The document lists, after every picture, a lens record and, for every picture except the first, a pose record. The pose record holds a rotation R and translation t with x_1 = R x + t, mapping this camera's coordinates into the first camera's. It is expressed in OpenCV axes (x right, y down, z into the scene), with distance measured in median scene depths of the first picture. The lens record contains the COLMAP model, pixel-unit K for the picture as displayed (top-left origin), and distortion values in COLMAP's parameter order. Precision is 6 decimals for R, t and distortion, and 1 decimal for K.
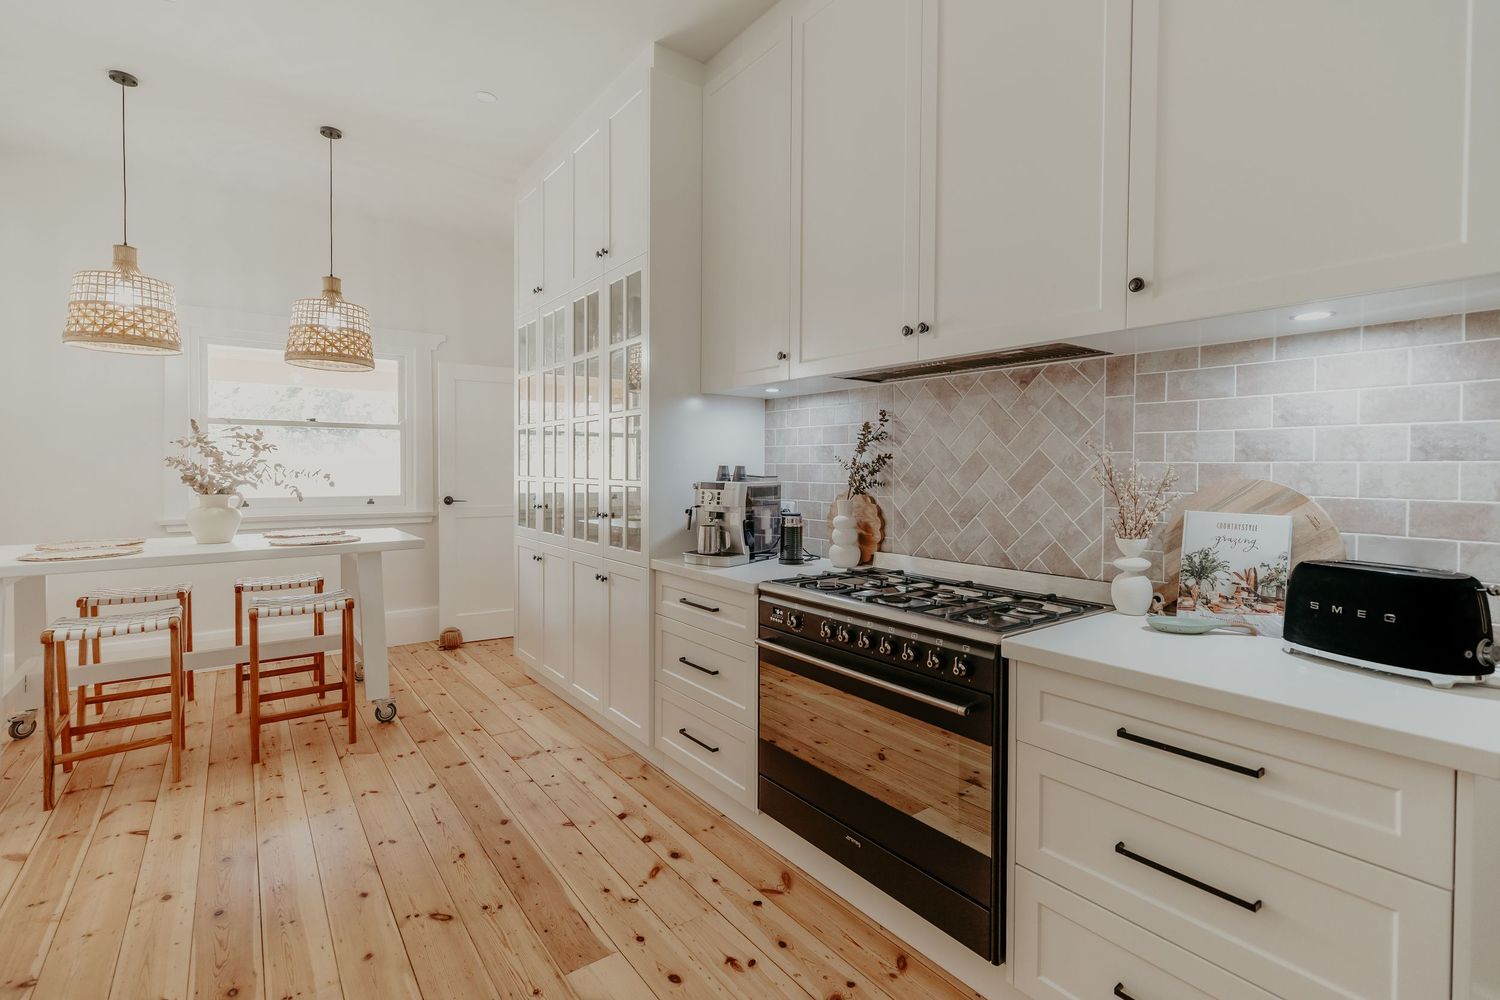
lens RADIAL K [[704.4, 0, 753.0], [0, 704.4, 475.3], [0, 0, 1]] dist [-0.002133, -0.000750]
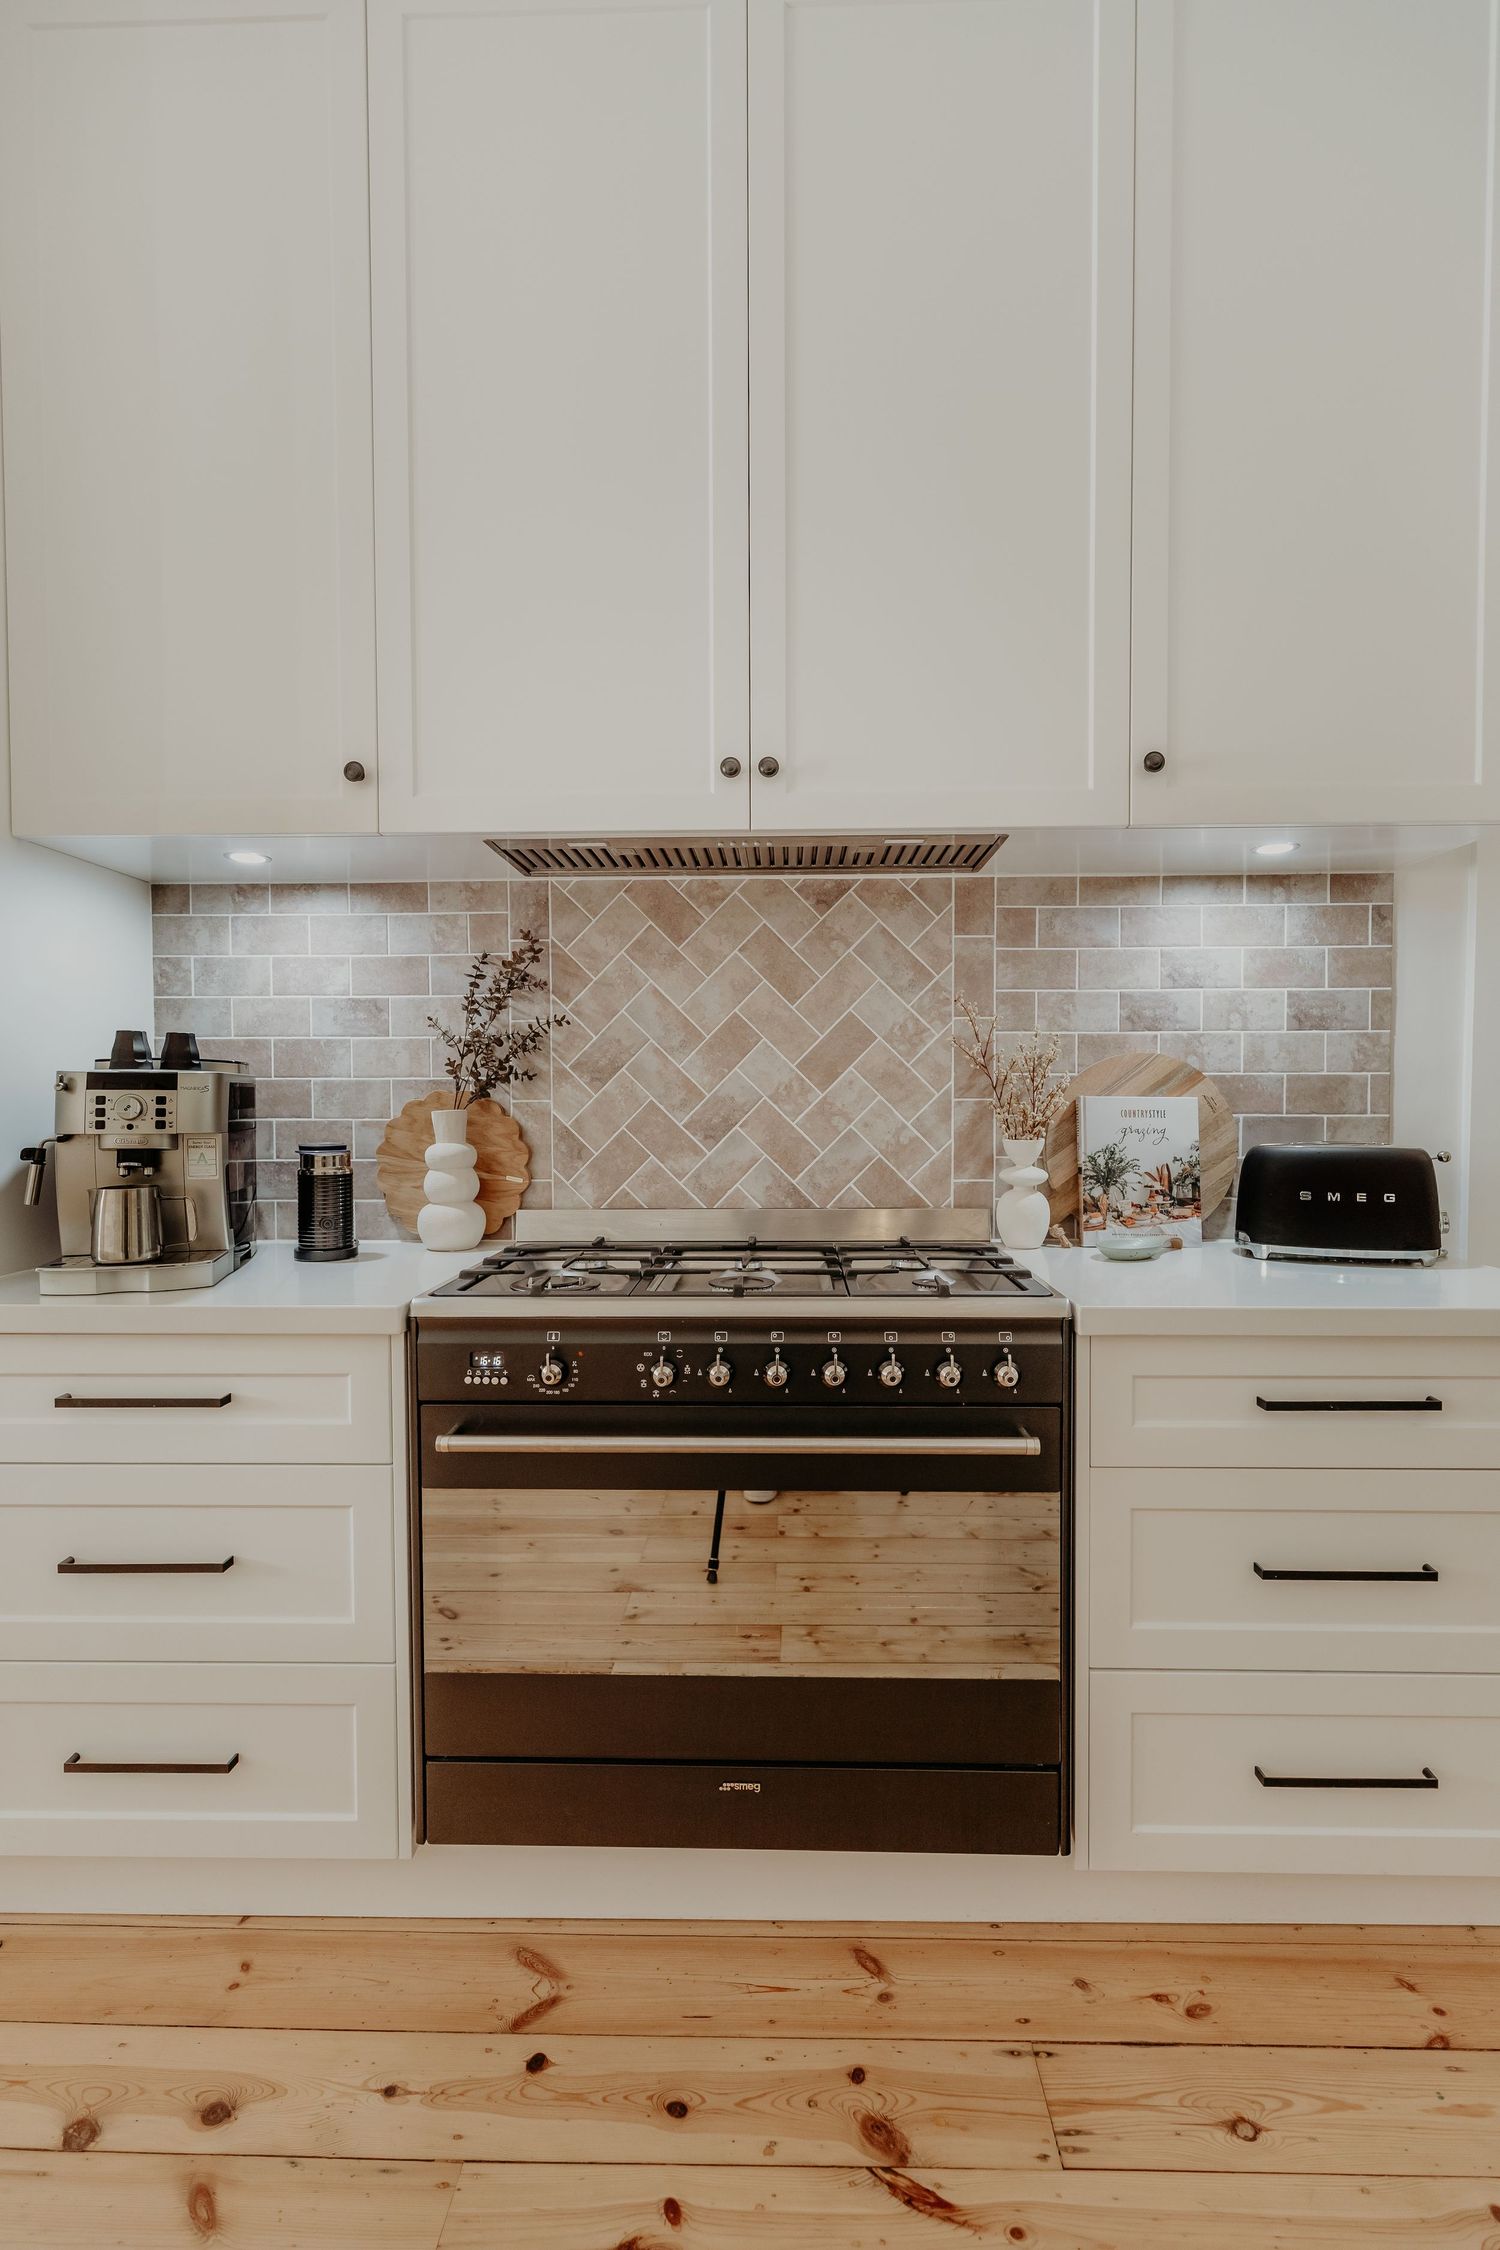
lens RADIAL K [[1021.2, 0, 780.1], [0, 1021.2, 1116.8], [0, 0, 1]] dist [0.000069, 0.000429]
pose [[0.611798, -0.025722, 0.790595, -0.388489], [0.017518, 0.999667, 0.018968, 0.041647], [-0.790820, 0.002245, 0.612045, 0.542923]]
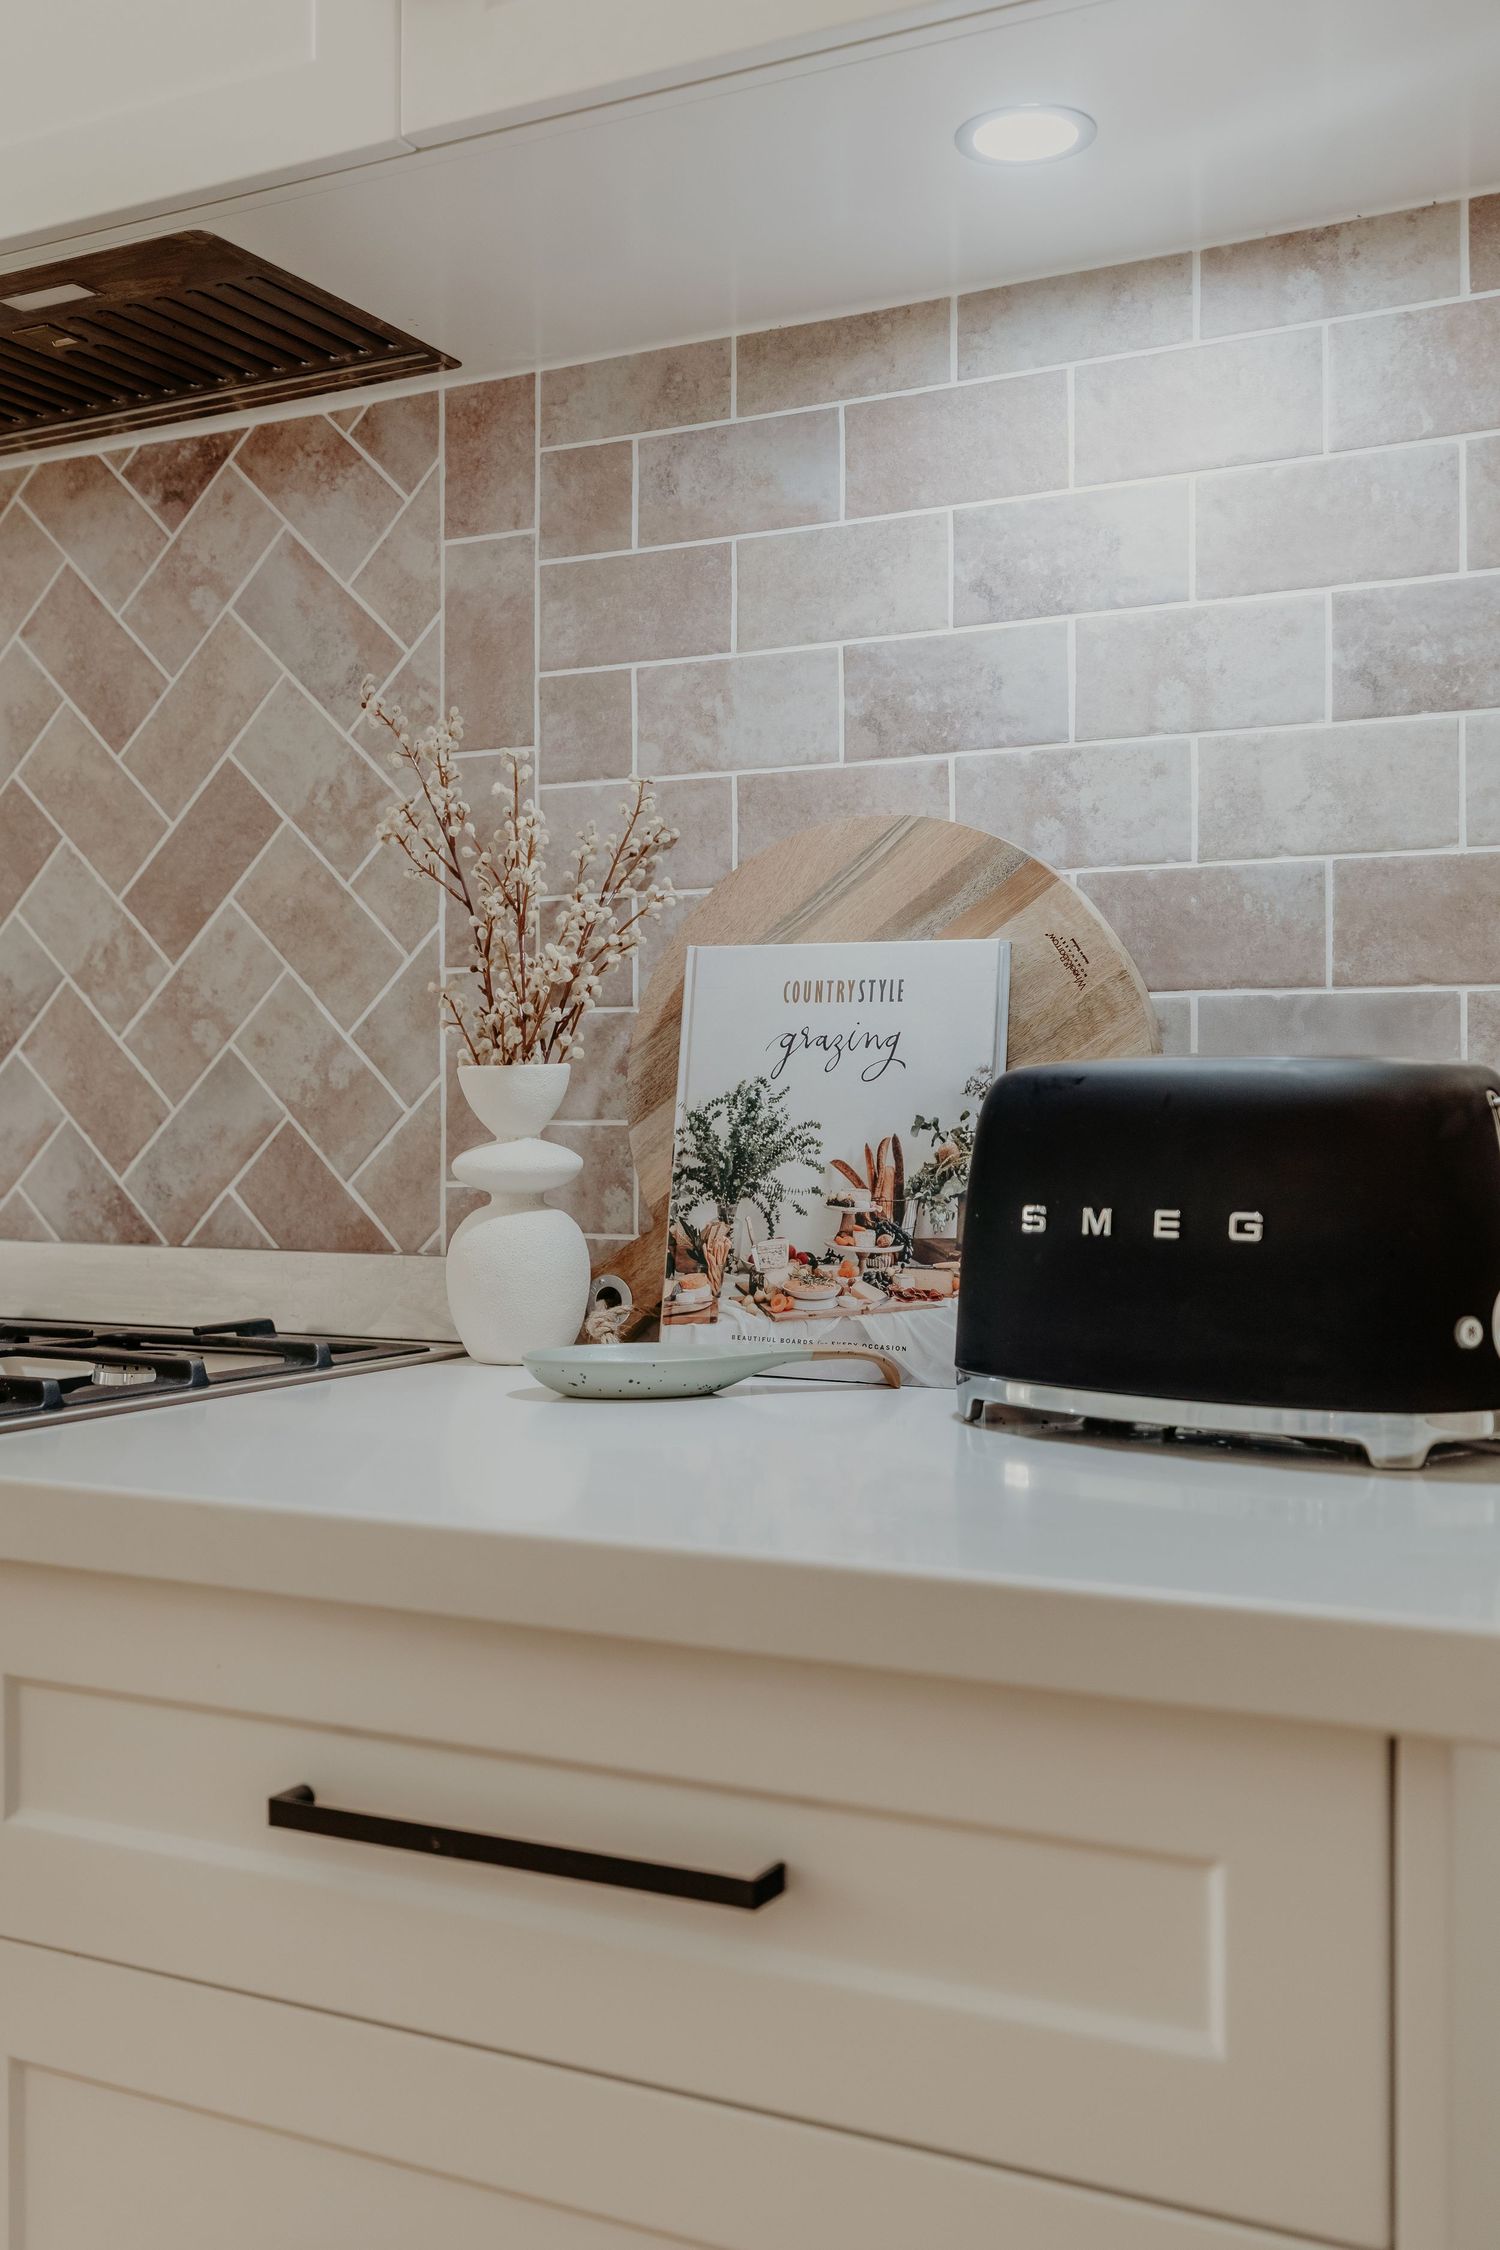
lens RADIAL K [[2276.8, 0, 750.0], [0, 2276.8, 1125.0], [0, 0, 1]] dist [0.001458, -0.000425]
pose [[0.905720, -0.008171, 0.423797, 0.251512], [0.013026, 0.999879, -0.008560, 0.113091], [-0.423676, 0.013274, 0.905717, 0.204207]]
